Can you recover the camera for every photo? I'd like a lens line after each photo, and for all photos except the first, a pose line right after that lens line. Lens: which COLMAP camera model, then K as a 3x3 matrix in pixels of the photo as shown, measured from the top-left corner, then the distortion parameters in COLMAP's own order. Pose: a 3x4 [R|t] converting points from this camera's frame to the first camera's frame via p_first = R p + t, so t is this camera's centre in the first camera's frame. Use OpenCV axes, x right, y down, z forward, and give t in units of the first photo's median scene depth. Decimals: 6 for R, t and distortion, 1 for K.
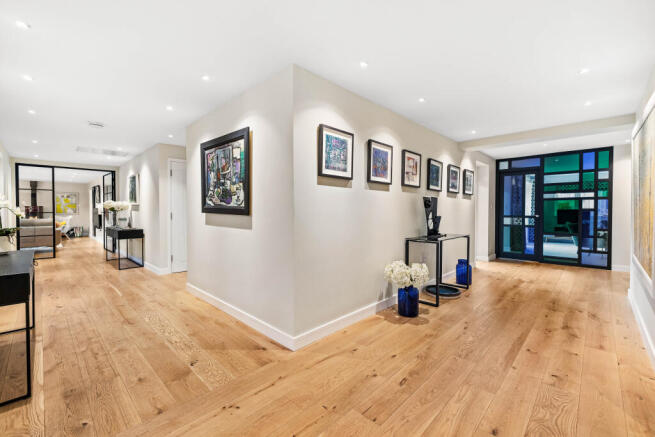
lens RADIAL K [[280.0, 0, 325.9], [0, 280.0, 213.4], [0, 0, 1]] dist [0.000240, 0.000039]
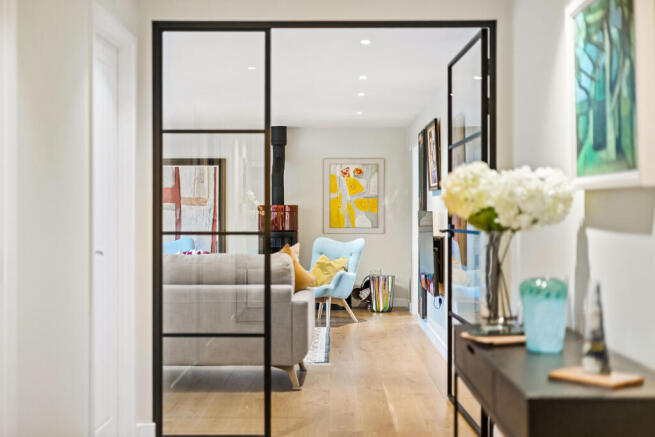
lens RADIAL K [[955.6, 0, 327.5], [0, 955.6, 218.5], [0, 0, 1]] dist [0.008800, 0.007703]
pose [[0.693817, 0.002268, -0.720147, -0.265120], [-0.008849, 0.999946, -0.005376, -0.006910], [0.720097, 0.010102, 0.693800, 0.341174]]
